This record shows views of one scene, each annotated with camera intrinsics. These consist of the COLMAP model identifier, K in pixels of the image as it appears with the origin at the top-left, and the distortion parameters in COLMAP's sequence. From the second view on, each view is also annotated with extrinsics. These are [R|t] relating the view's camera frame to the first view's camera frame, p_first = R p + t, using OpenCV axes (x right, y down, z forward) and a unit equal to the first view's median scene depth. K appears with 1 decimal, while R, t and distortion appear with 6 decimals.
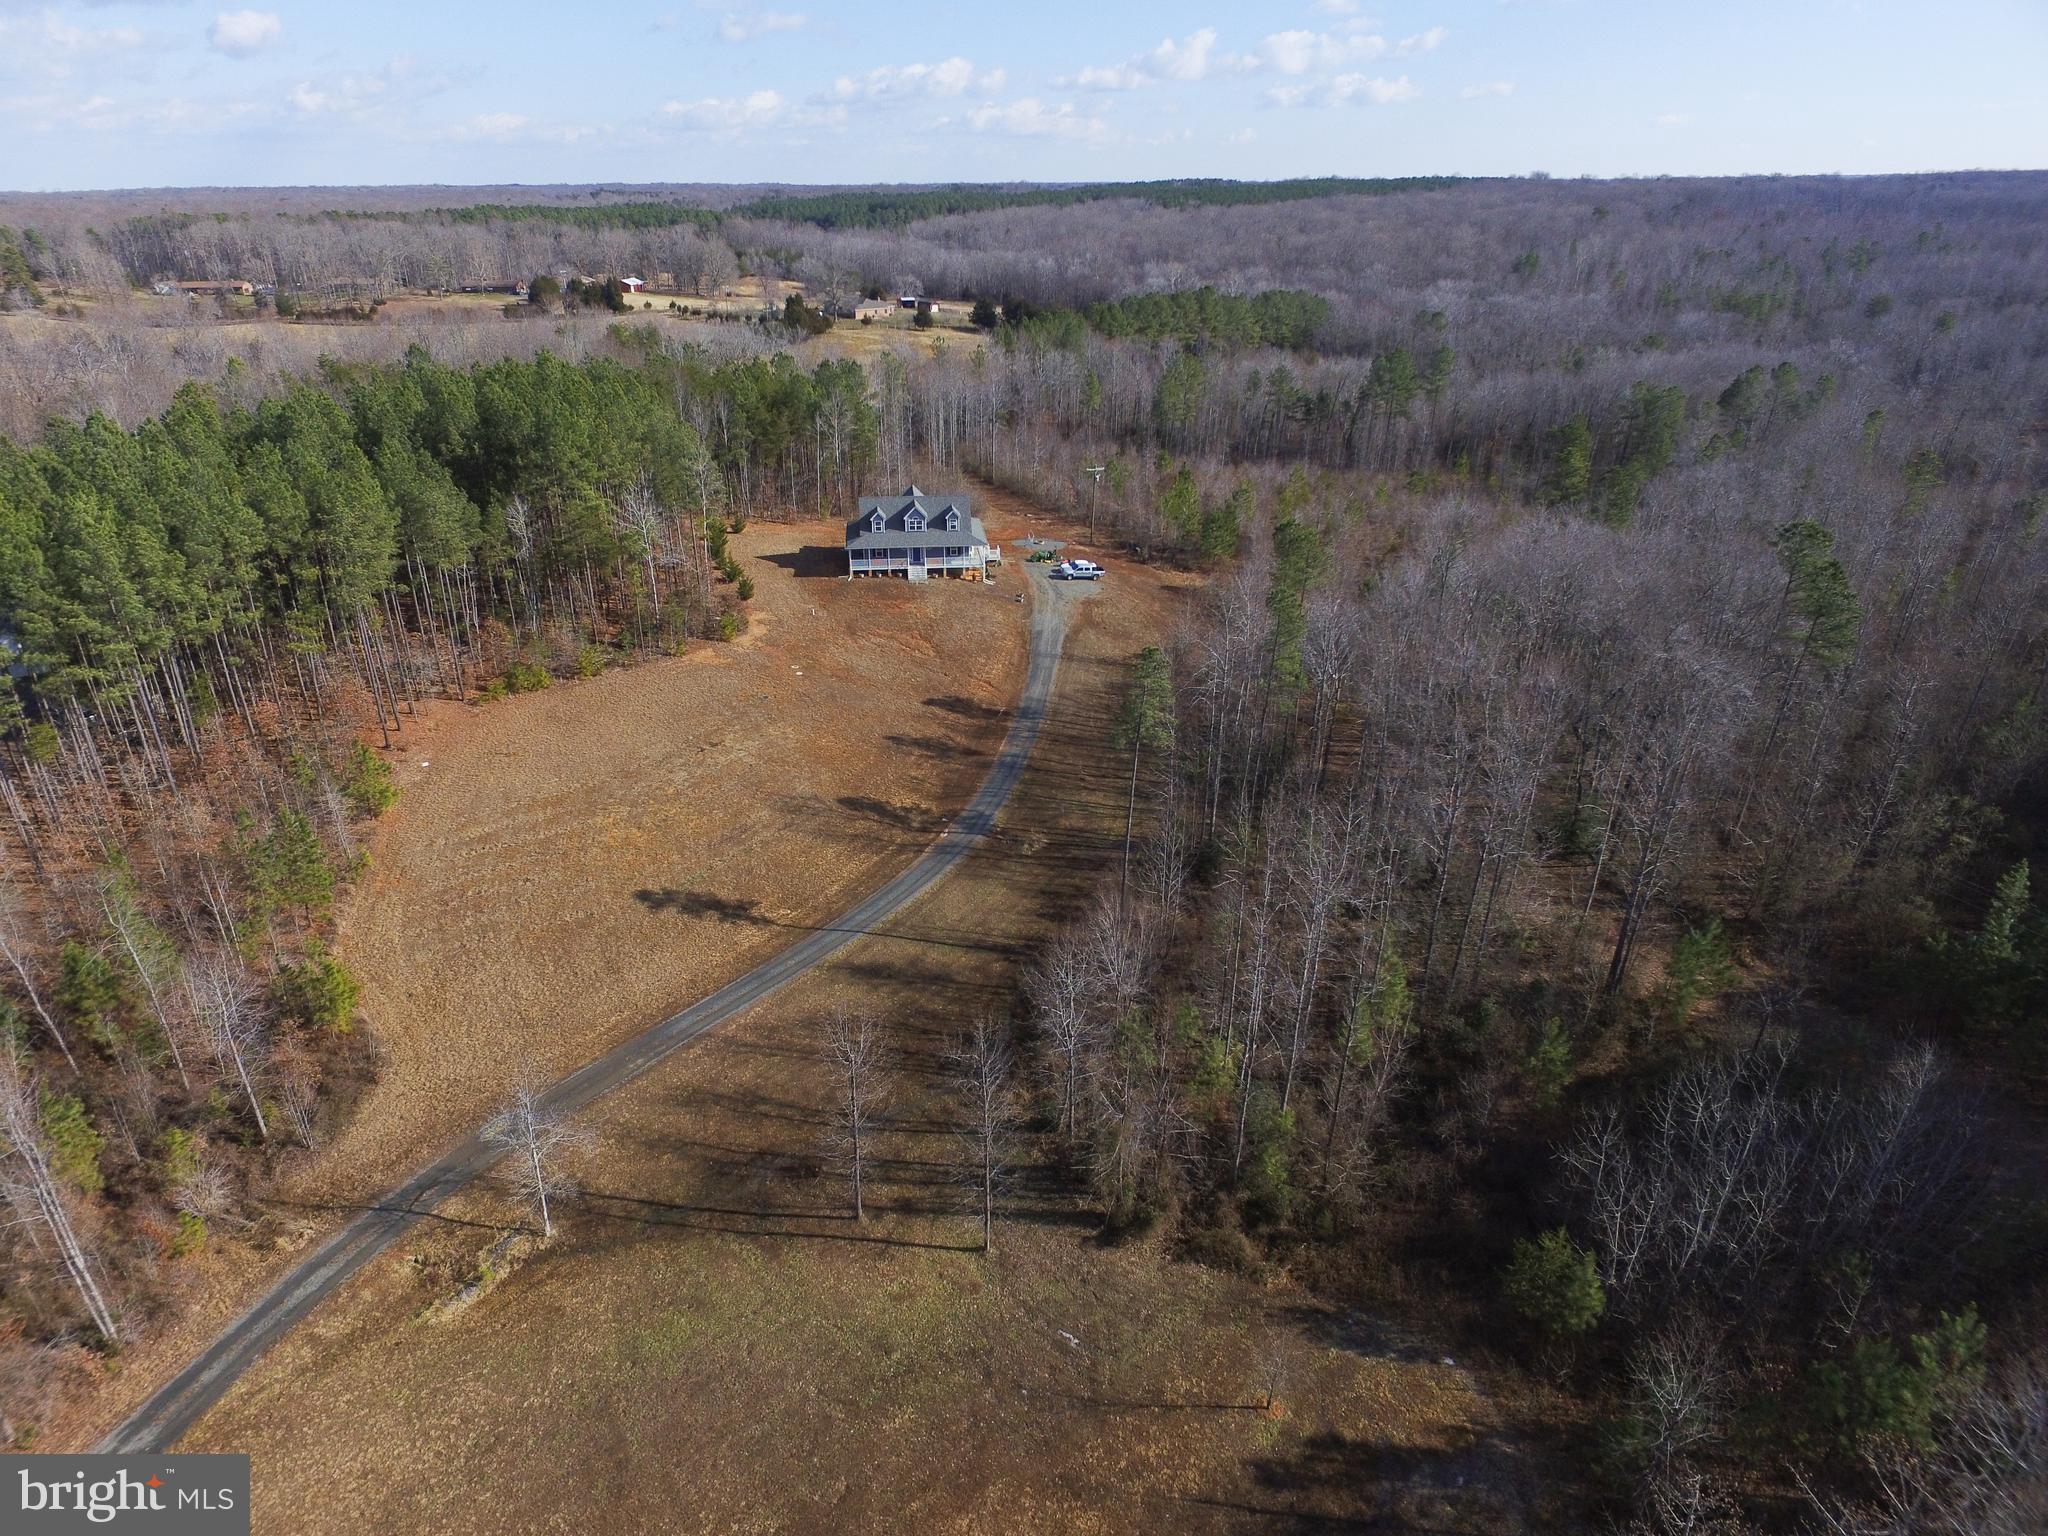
lens RADIAL K [[1166.0, 0, 980.6], [0, 1166.0, 768.9], [0, 0, 1]] dist [-0.005242, -0.000911]
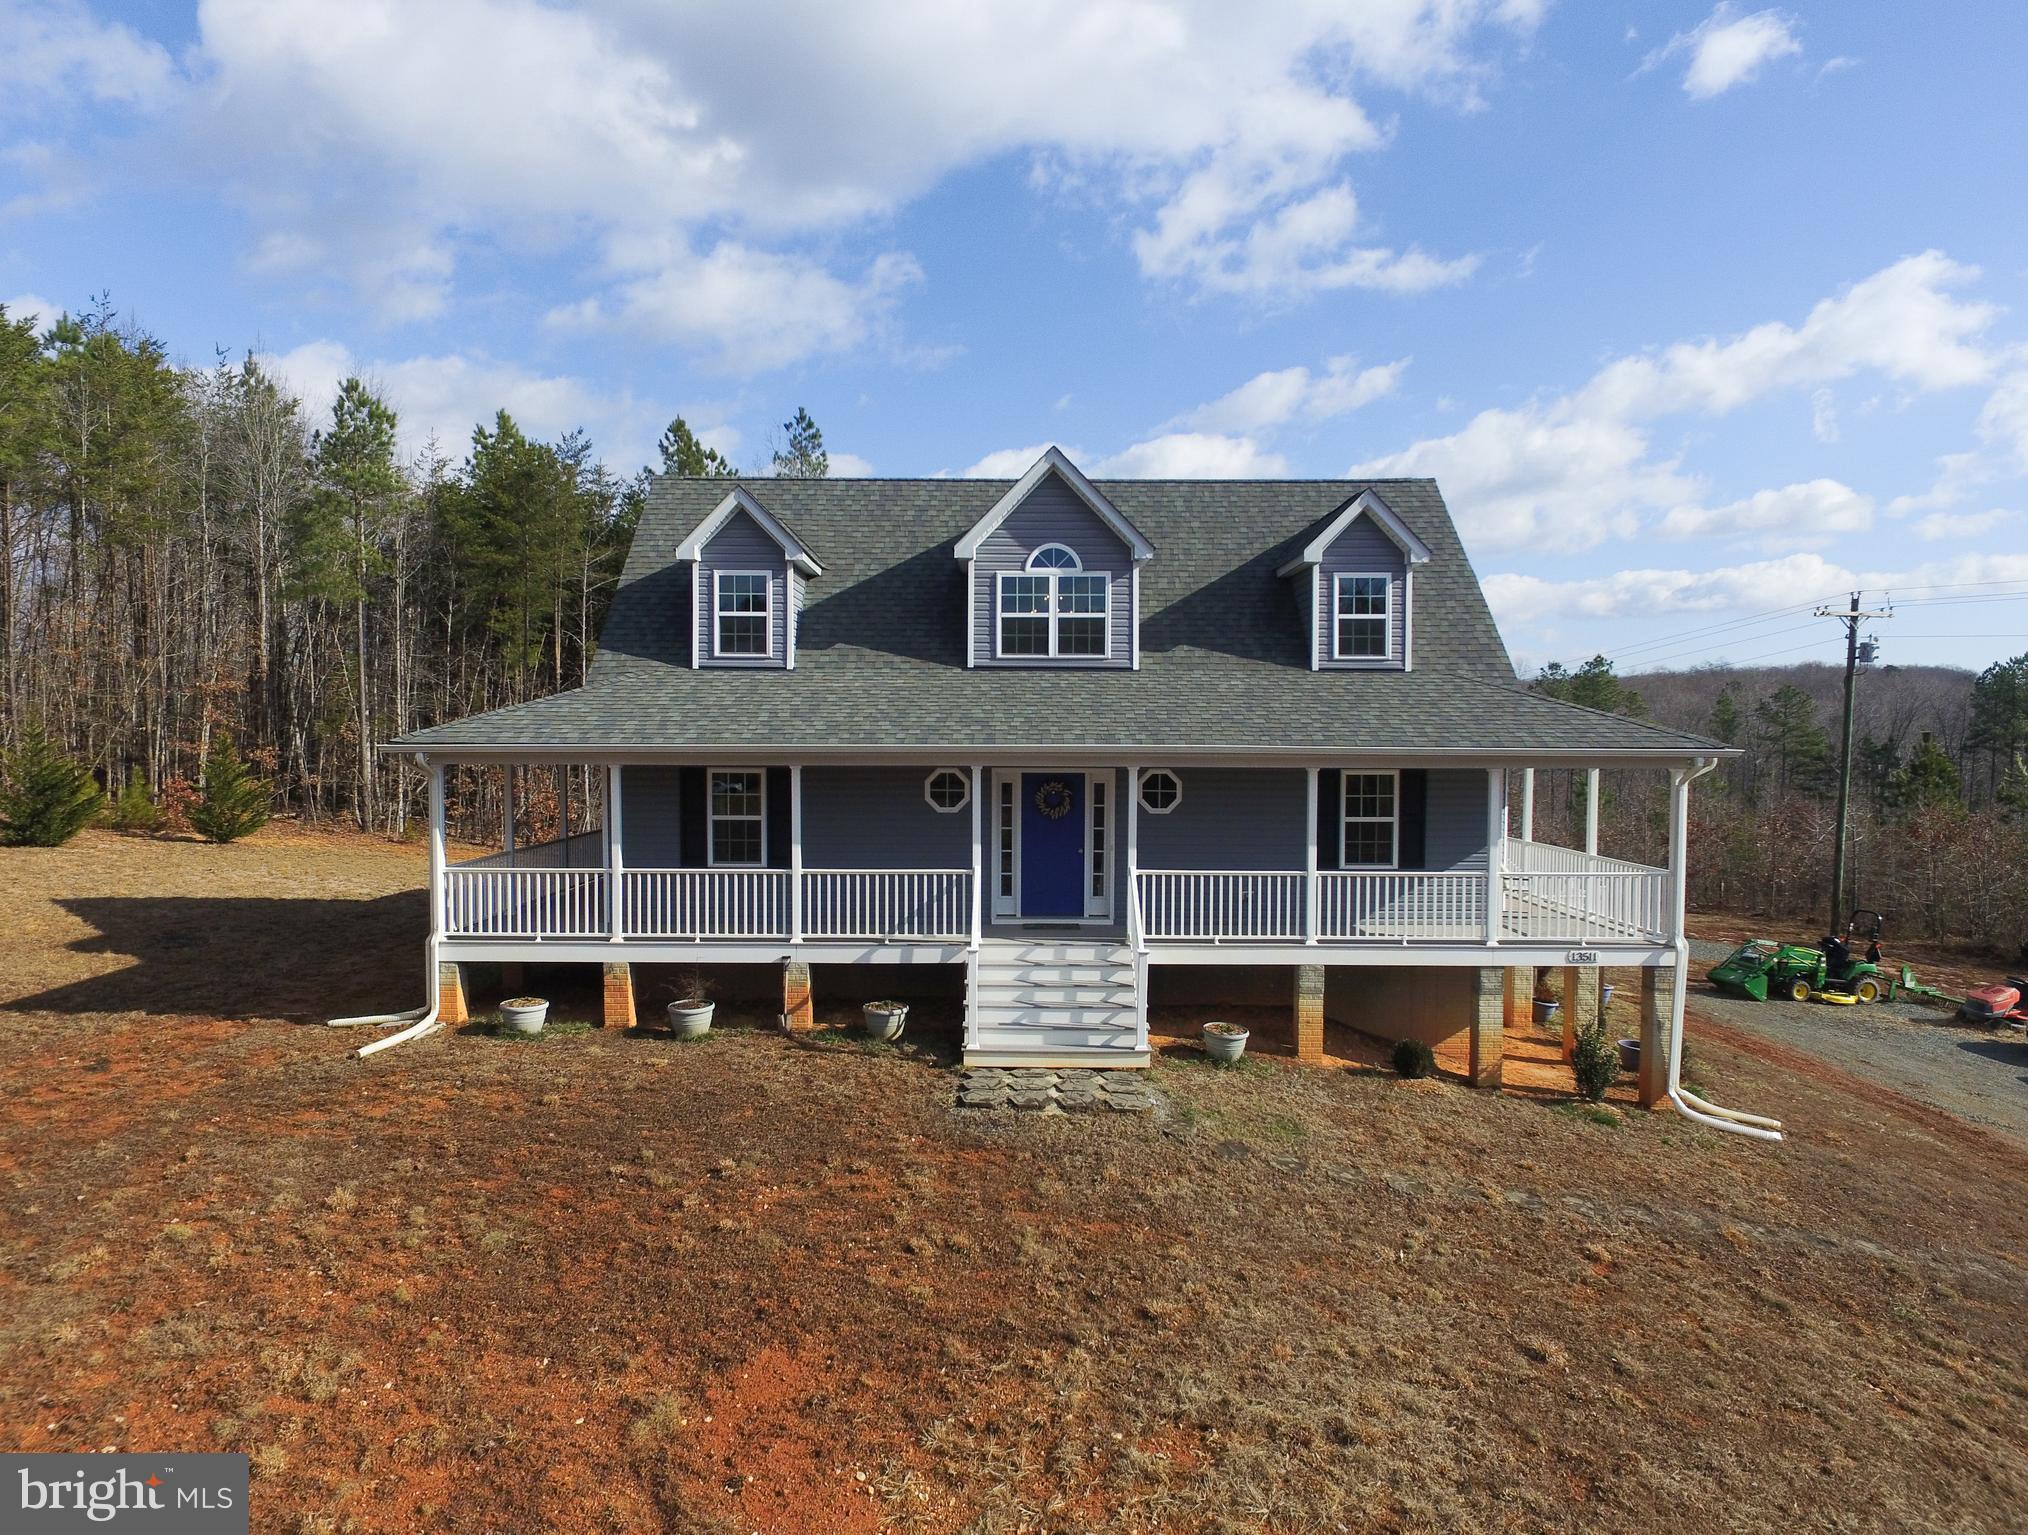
lens RADIAL K [[1226.0, 0, 980.0], [0, 1226.0, 761.9], [0, 0, 1]] dist [-0.015172, 0.016733]
pose [[0.994474, 0.001059, -0.104975, -0.049550], [-0.046015, 0.903167, -0.426816, -0.141027], [0.094358, 0.429288, 0.898225, 0.894480]]
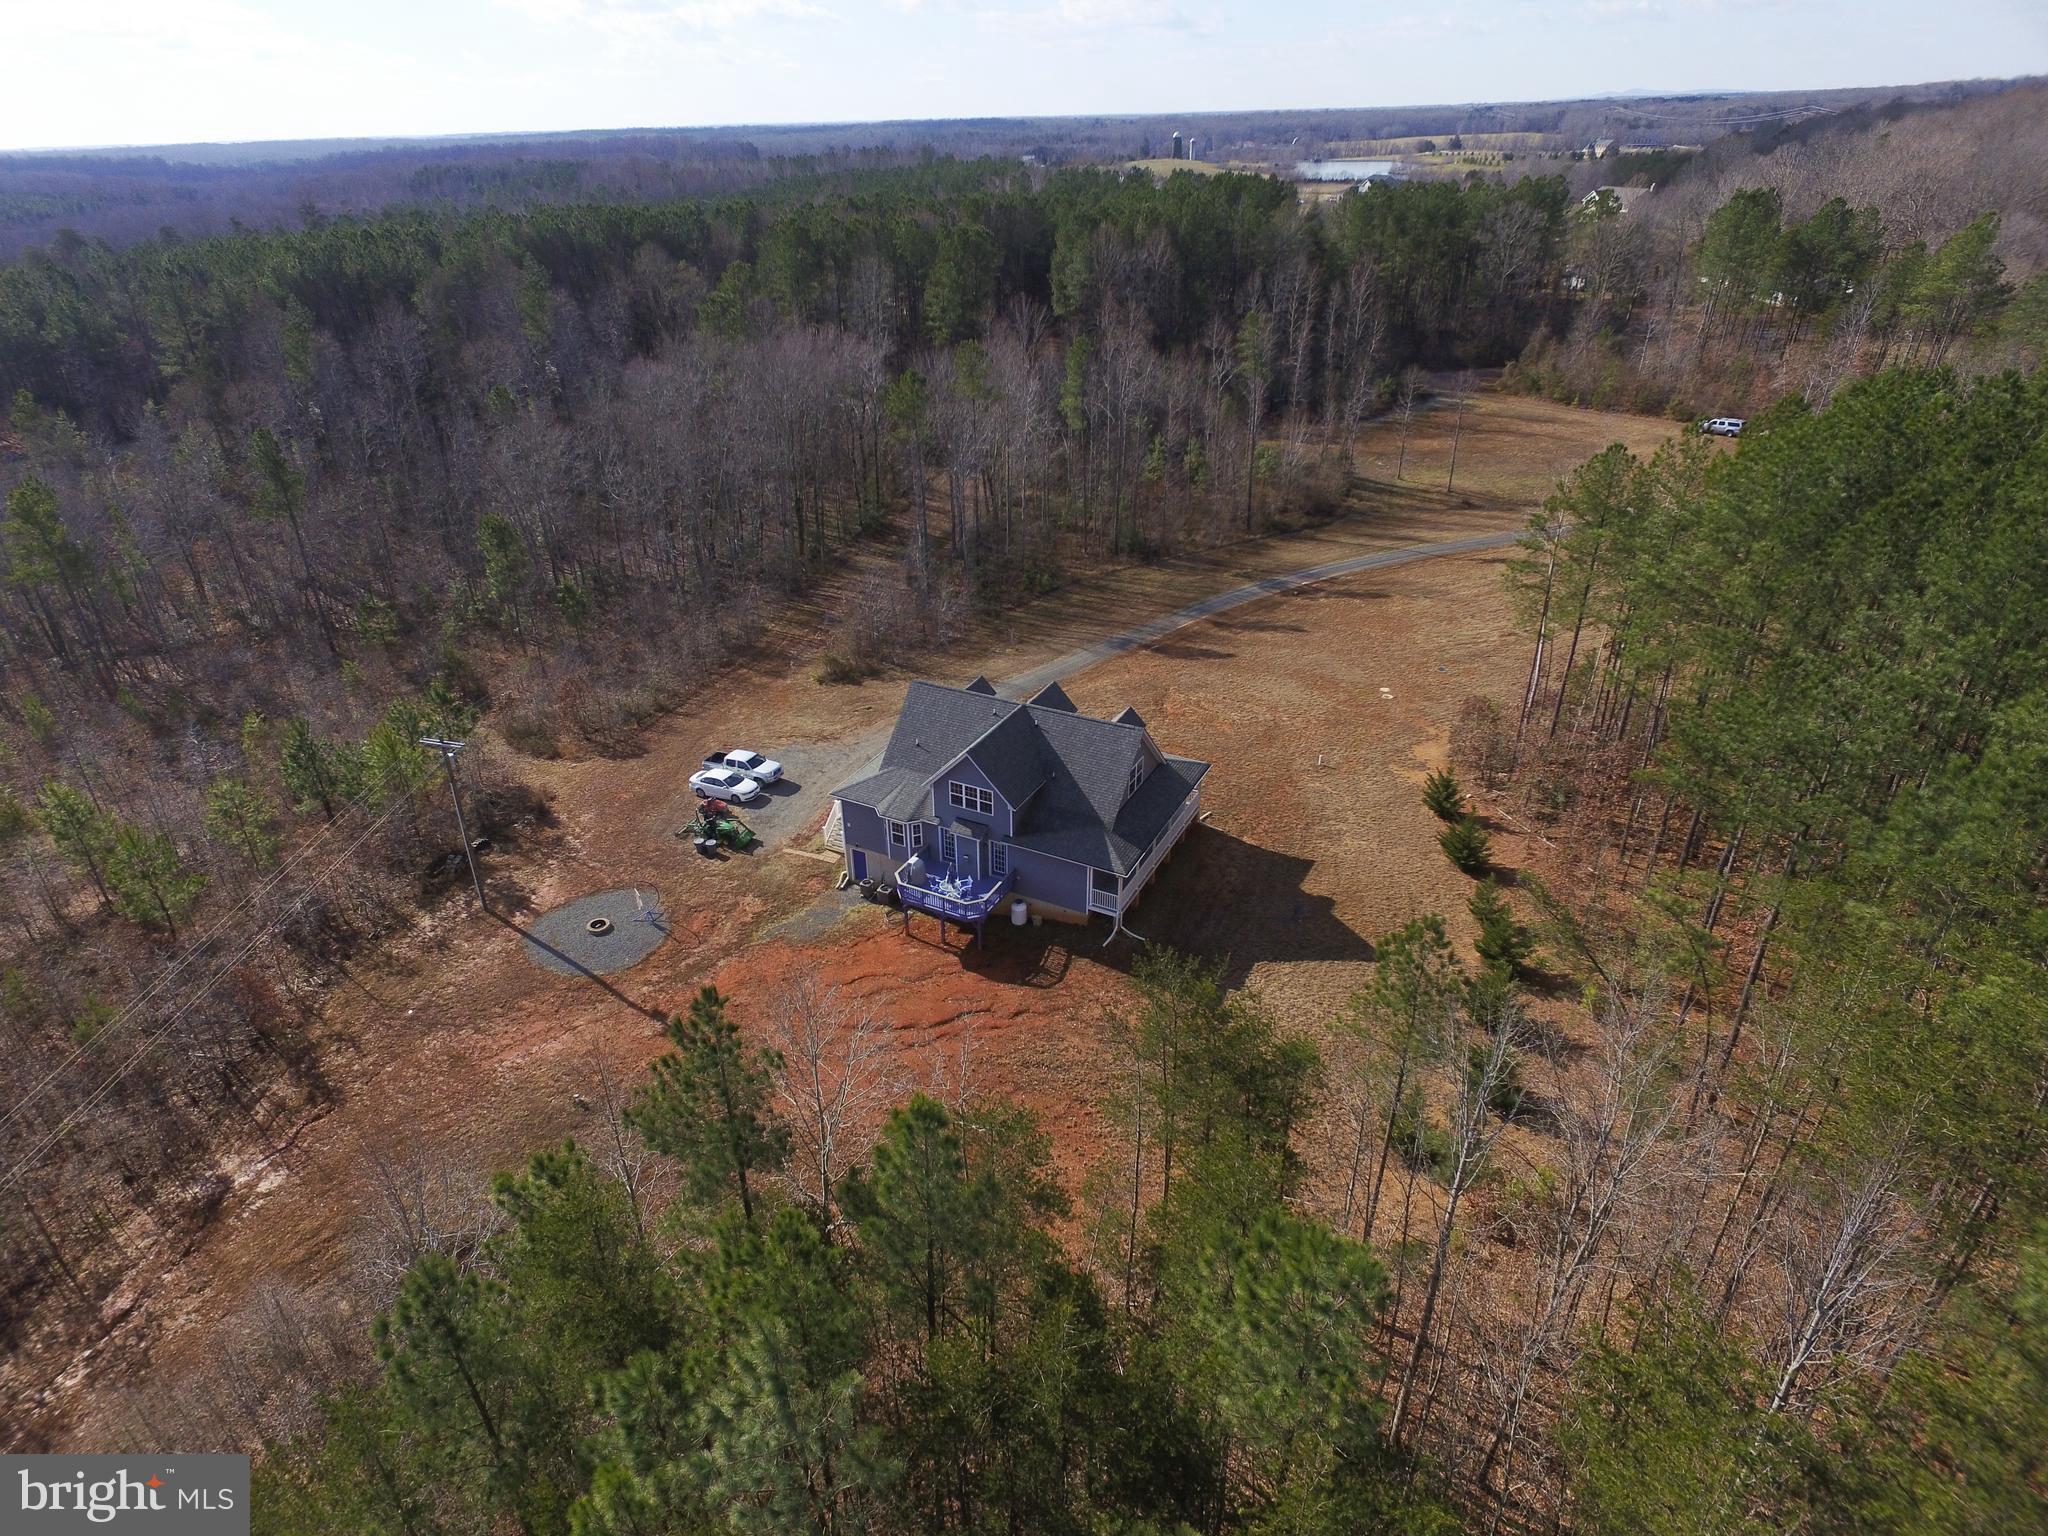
lens RADIAL K [[1166.0, 0, 980.6], [0, 1166.0, 768.9], [0, 0, 1]] dist [-0.005242, -0.000911]
pose [[-0.831549, -0.267823, 0.486618, -0.262585], [0.256236, 0.592326, 0.763867, -0.560198], [-0.492818, 0.759882, -0.423922, 1.228531]]
